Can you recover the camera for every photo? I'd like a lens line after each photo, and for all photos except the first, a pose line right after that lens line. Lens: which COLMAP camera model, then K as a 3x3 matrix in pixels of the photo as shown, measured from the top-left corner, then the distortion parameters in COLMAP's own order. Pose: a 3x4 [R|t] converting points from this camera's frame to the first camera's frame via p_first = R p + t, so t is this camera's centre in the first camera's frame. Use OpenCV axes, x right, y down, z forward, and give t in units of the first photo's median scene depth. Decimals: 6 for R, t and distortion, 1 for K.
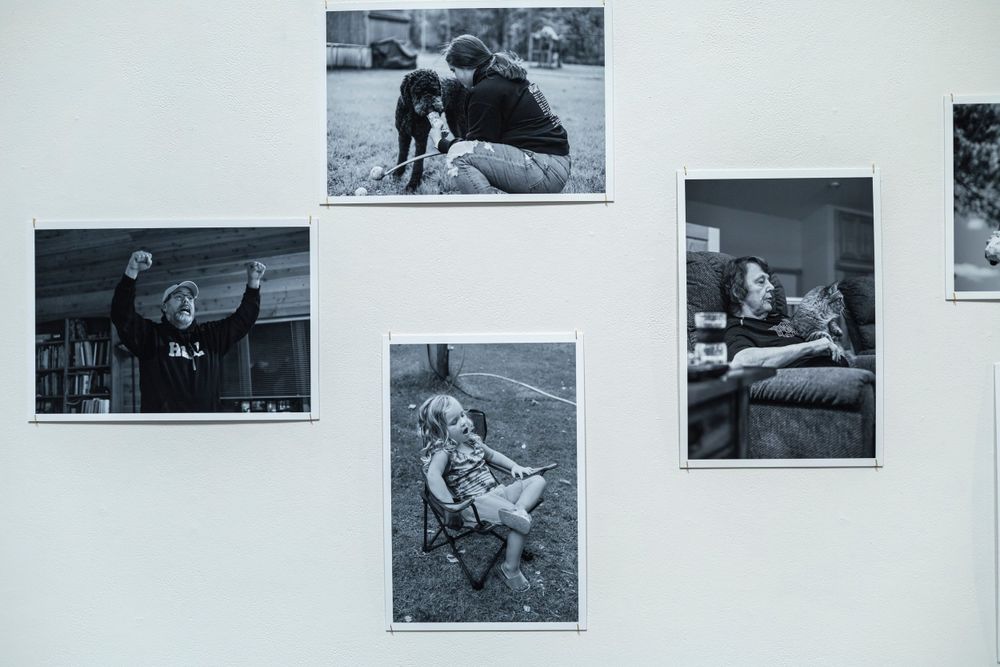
lens RADIAL K [[1426.6, 0, 499.9], [0, 1426.6, 334.1], [0, 0, 1]] dist [0.010638, 0.000000]
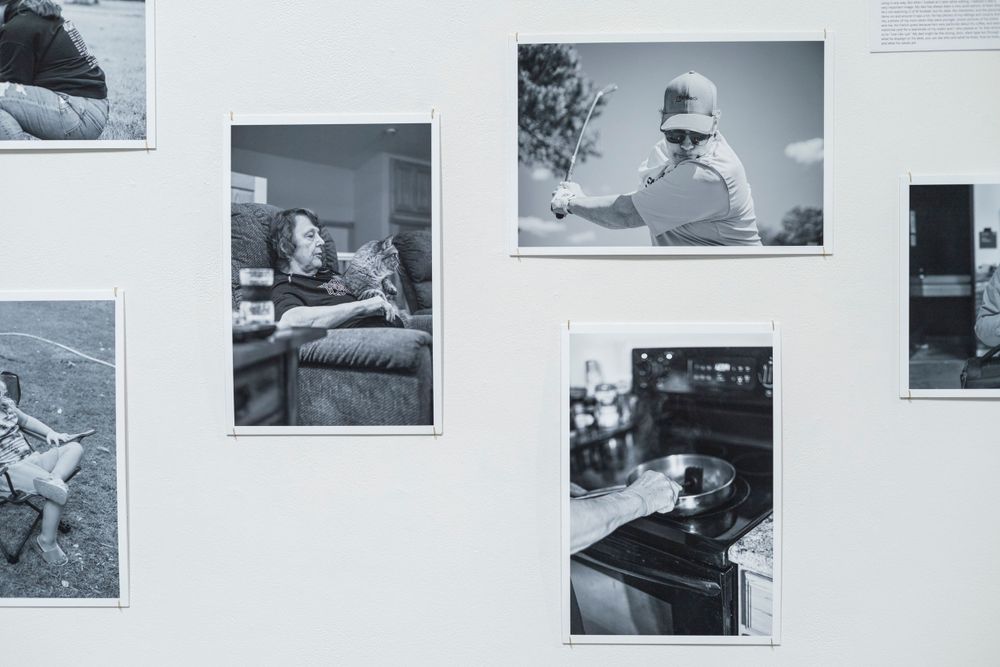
lens RADIAL K [[1426.6, 0, 500.1], [0, 1426.6, 332.9], [0, 0, 1]] dist [0.010638, 0.000000]
pose [[0.999885, 0.003877, -0.014637, 0.319181], [-0.003437, 0.999544, 0.030008, -0.001761], [0.014746, -0.029954, 0.999442, 0.070377]]
